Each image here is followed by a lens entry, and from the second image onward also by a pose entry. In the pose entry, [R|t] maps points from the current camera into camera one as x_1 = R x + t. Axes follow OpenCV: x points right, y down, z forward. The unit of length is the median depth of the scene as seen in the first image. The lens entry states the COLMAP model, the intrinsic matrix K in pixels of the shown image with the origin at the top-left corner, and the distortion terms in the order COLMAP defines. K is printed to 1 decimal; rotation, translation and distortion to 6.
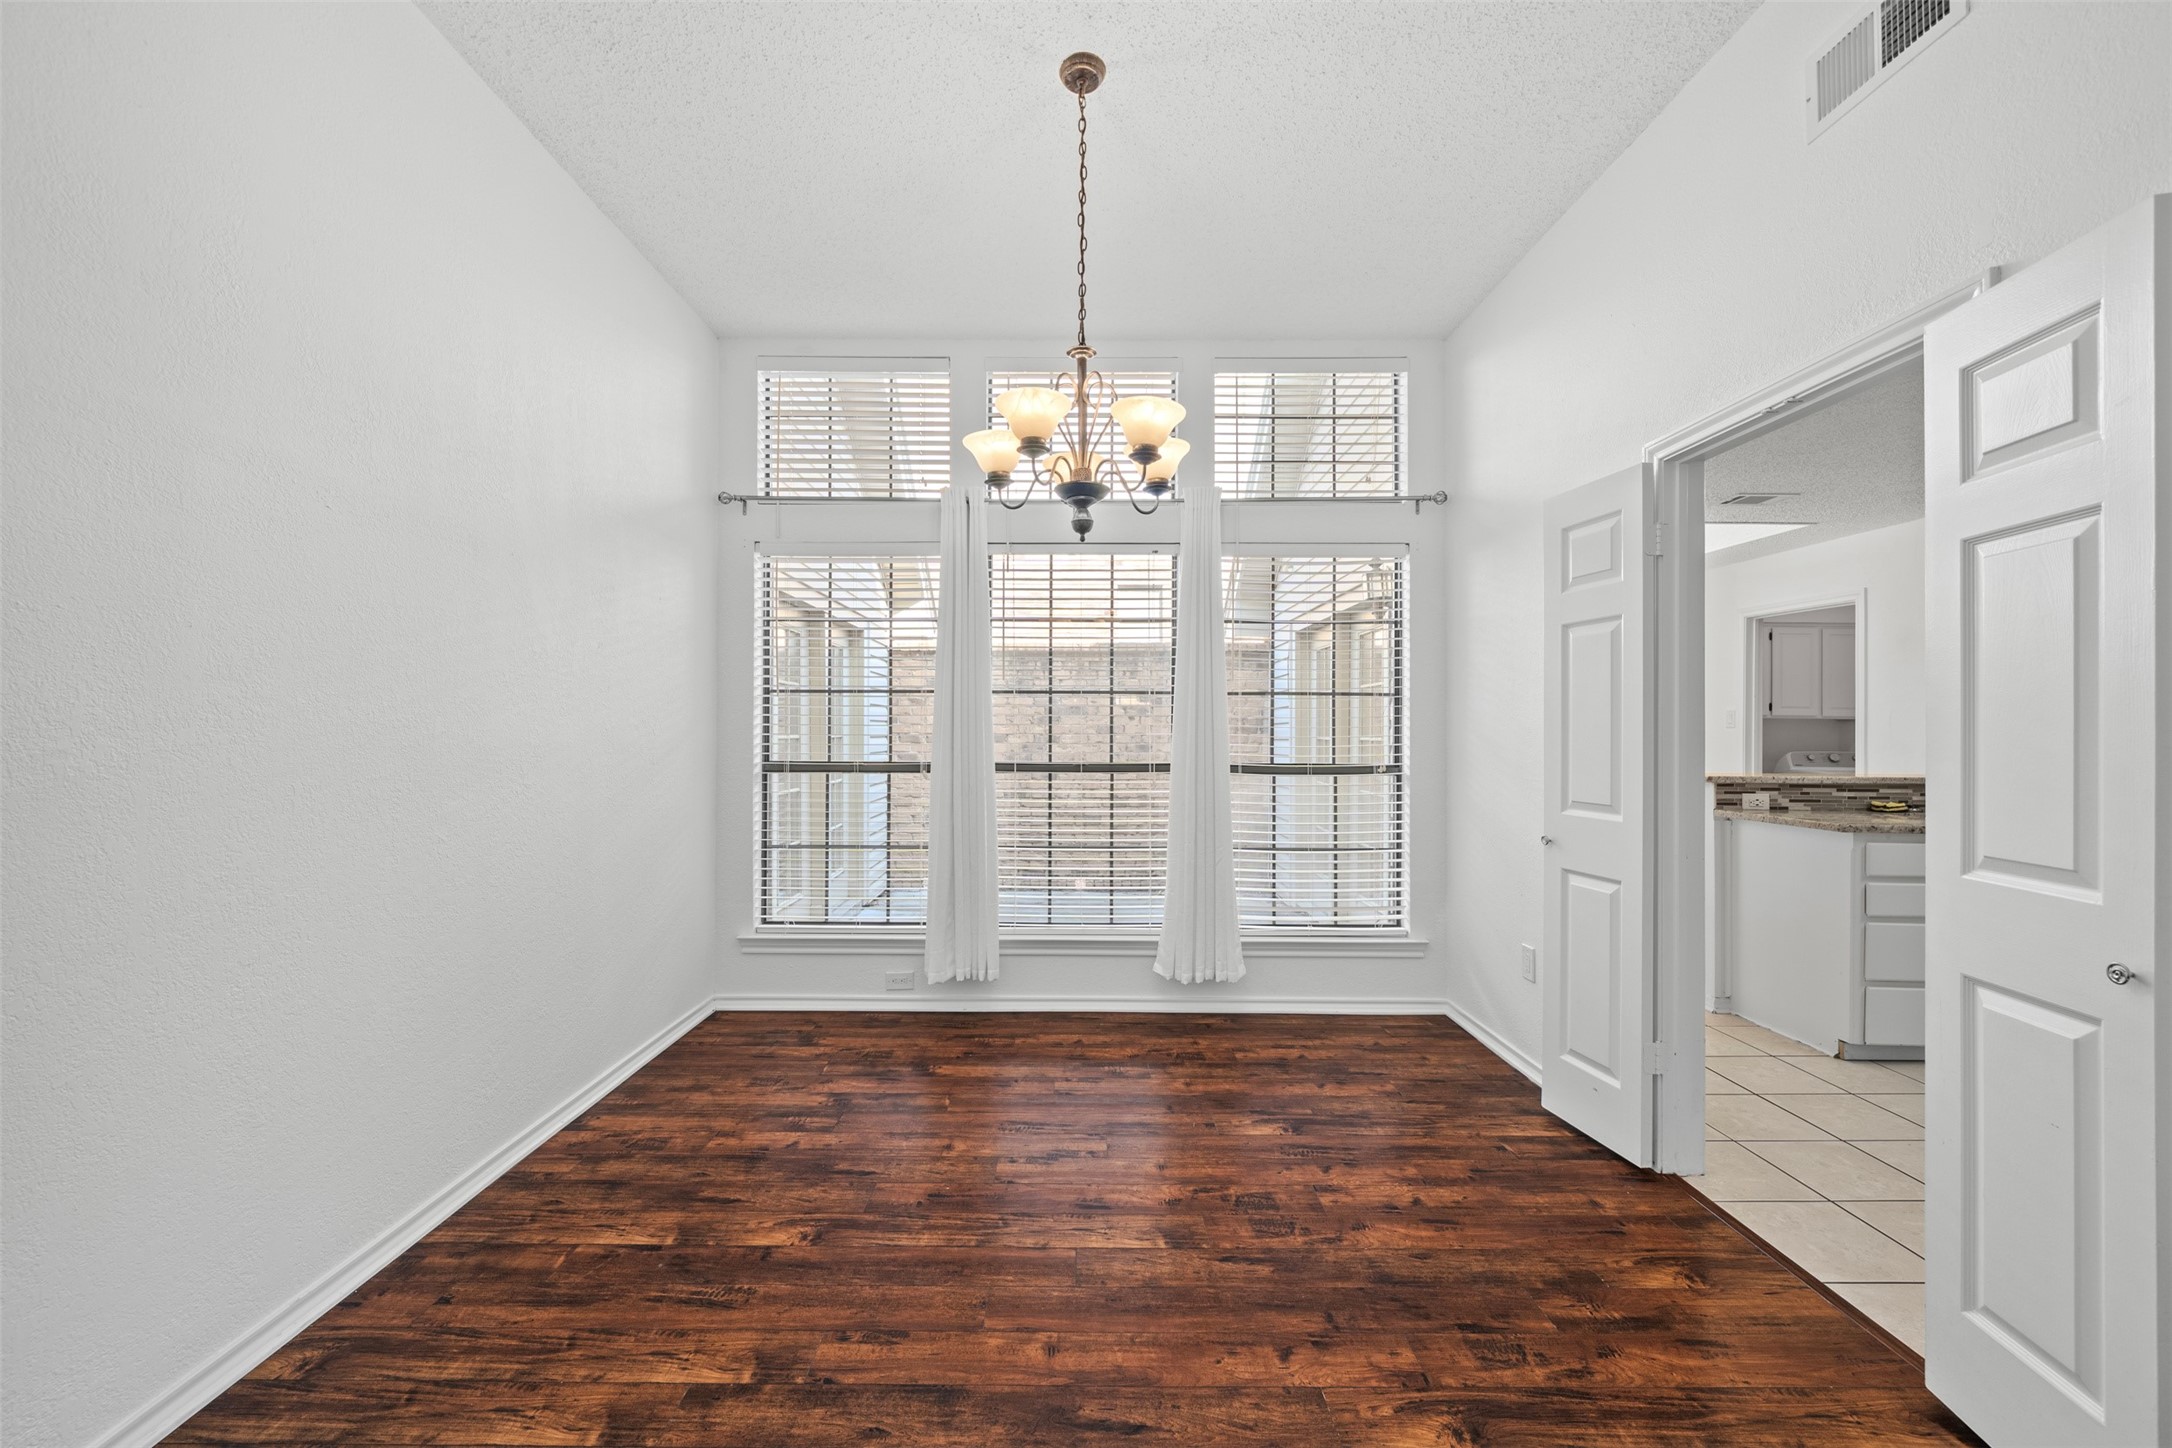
lens RADIAL K [[843.2, 0, 1086.0], [0, 843.2, 724.0], [0, 0, 1]] dist [-0.002461, -0.000266]
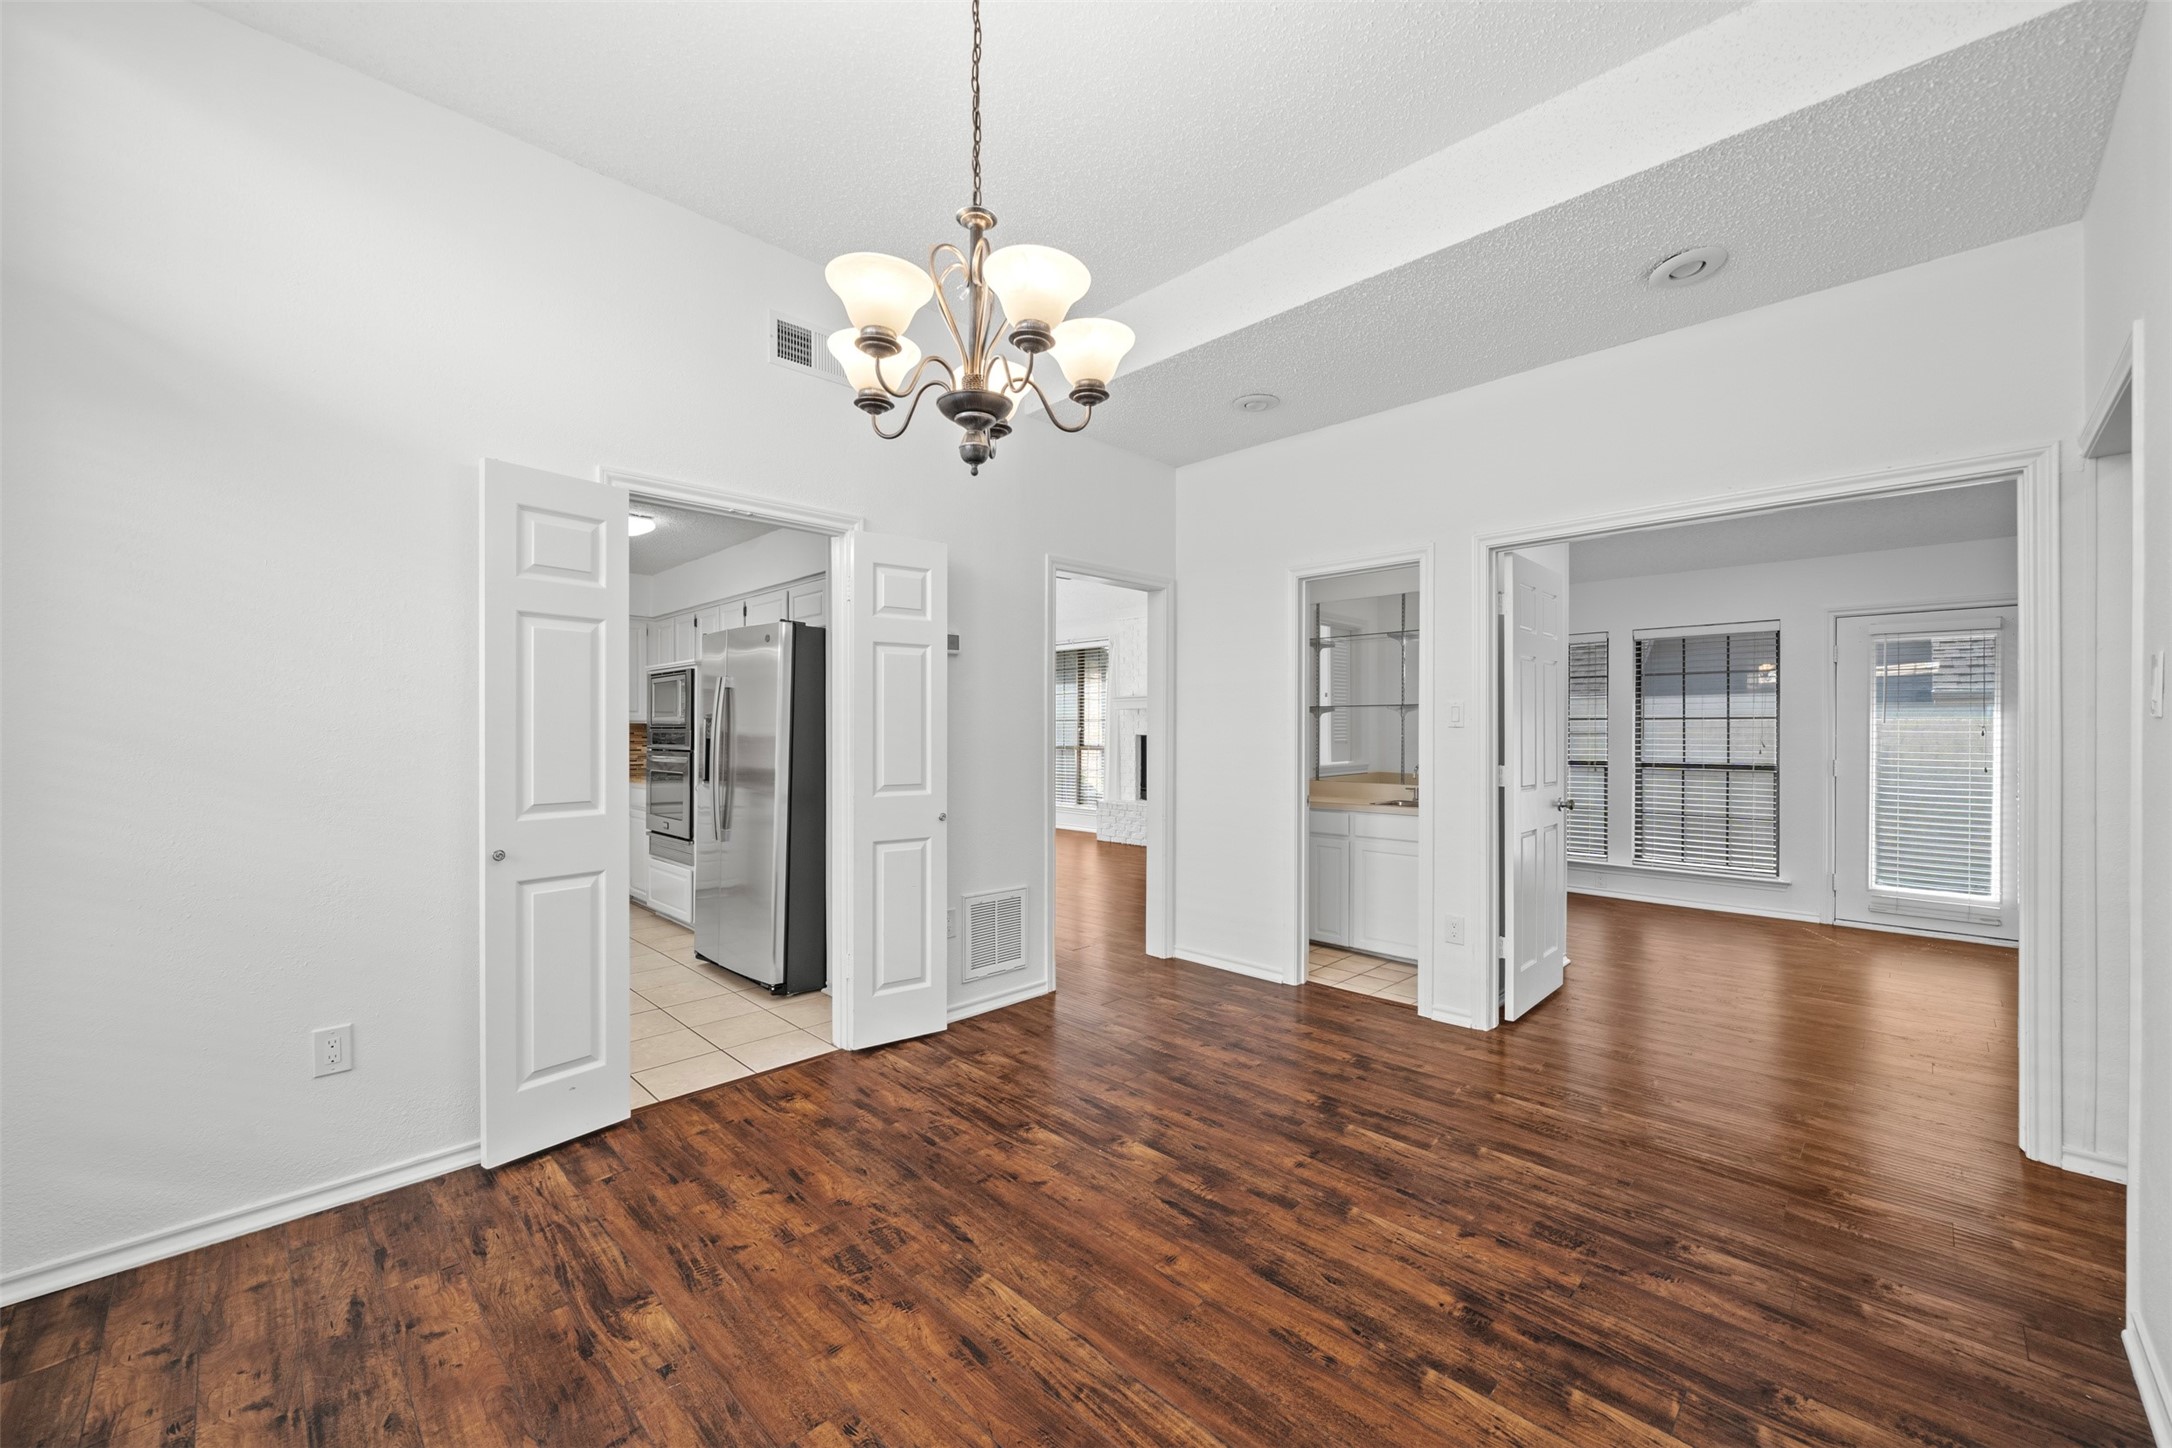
lens RADIAL K [[850.8, 0, 1065.3], [0, 850.8, 729.2], [0, 0, 1]] dist [0.001029, 0.000200]
pose [[-0.691073, -0.004736, 0.722770, -0.657067], [-0.010723, 0.999936, -0.003701, 0.007242], [-0.722706, -0.010309, -0.691079, 1.599135]]
